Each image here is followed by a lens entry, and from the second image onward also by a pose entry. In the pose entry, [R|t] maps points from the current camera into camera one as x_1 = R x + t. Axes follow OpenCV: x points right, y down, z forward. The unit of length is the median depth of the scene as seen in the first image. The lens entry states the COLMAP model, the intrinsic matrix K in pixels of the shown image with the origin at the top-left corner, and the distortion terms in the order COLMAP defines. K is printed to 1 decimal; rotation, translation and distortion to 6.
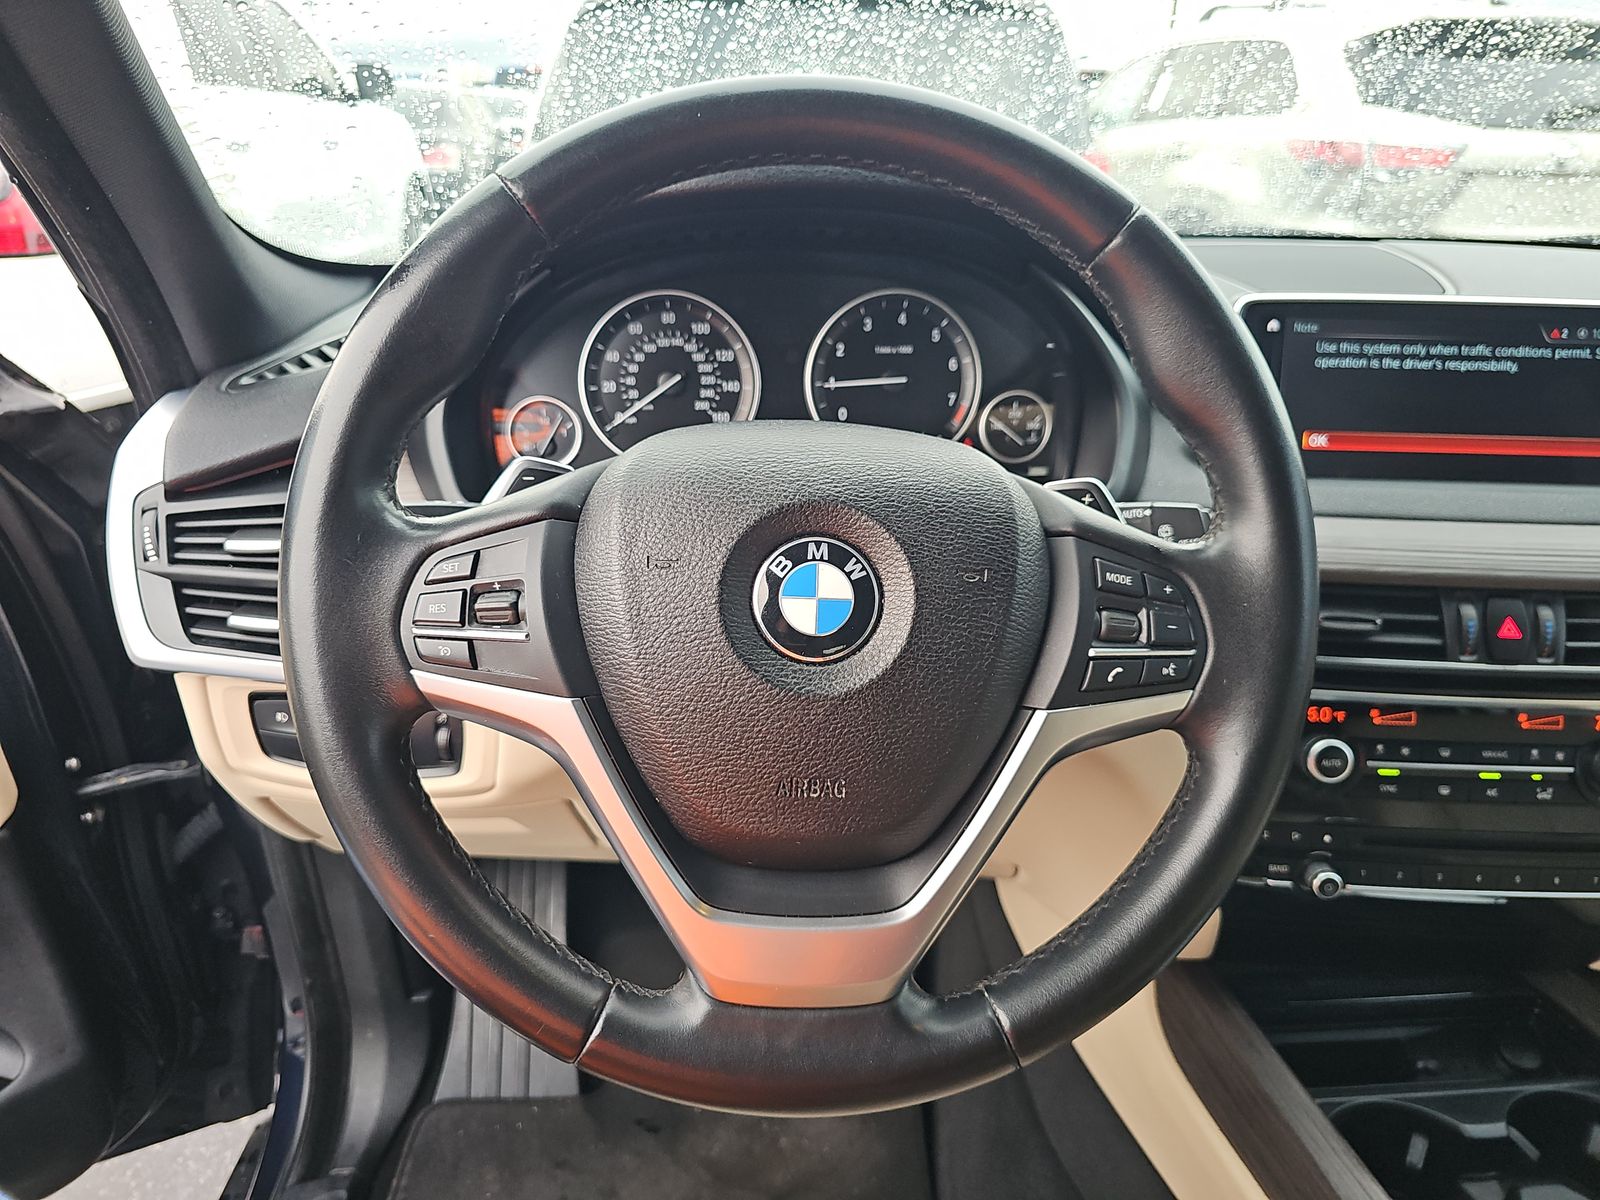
lens RADIAL K [[1054.0, 0, 802.5], [0, 1054.0, 584.1], [0, 0, 1]] dist [0.029734, -0.029687]
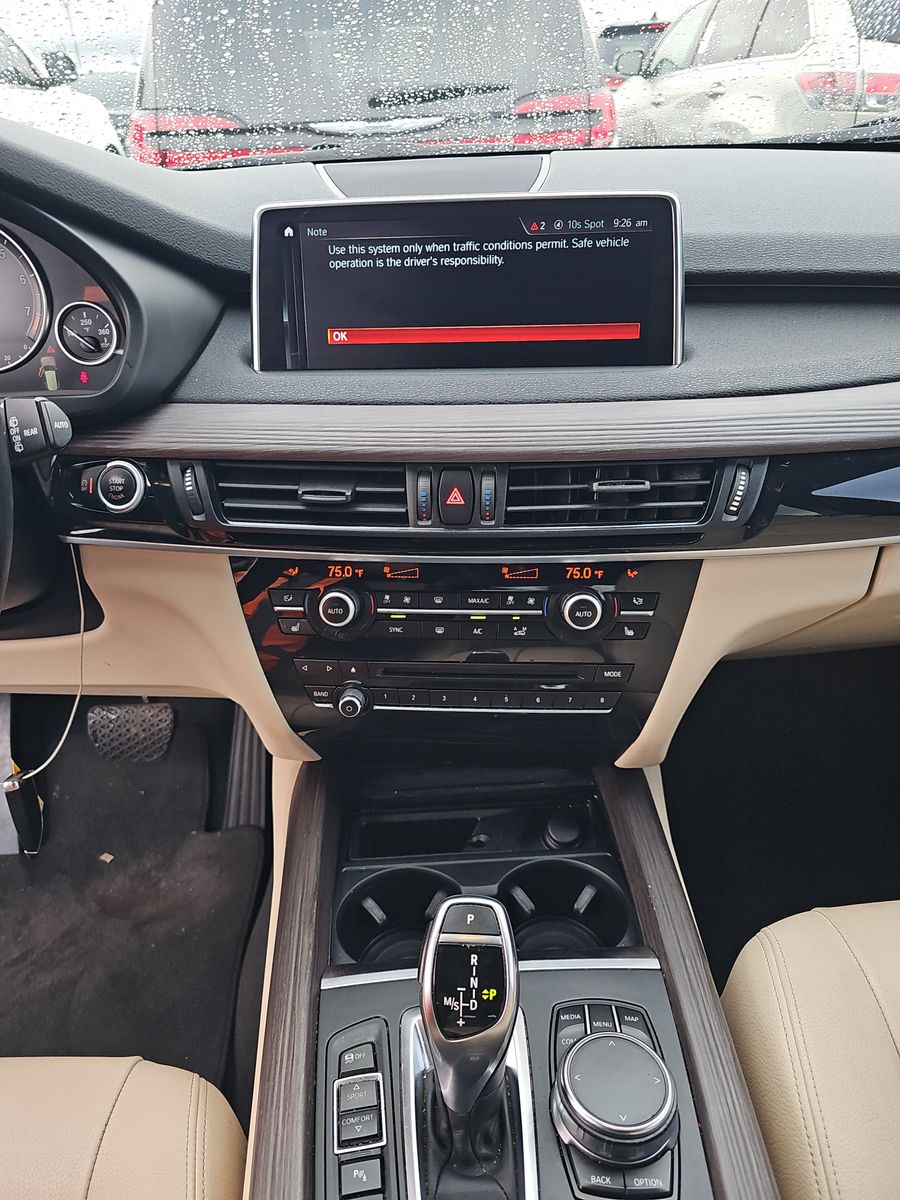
lens RADIAL K [[790.5, 0, 447.4], [0, 790.5, 605.0], [0, 0, 1]] dist [0.029734, -0.029687]
pose [[0.997723, -0.022689, -0.063507, 0.660449], [0.033106, 0.985208, 0.168135, 0.011974], [0.058753, -0.169855, 0.983716, 0.106984]]
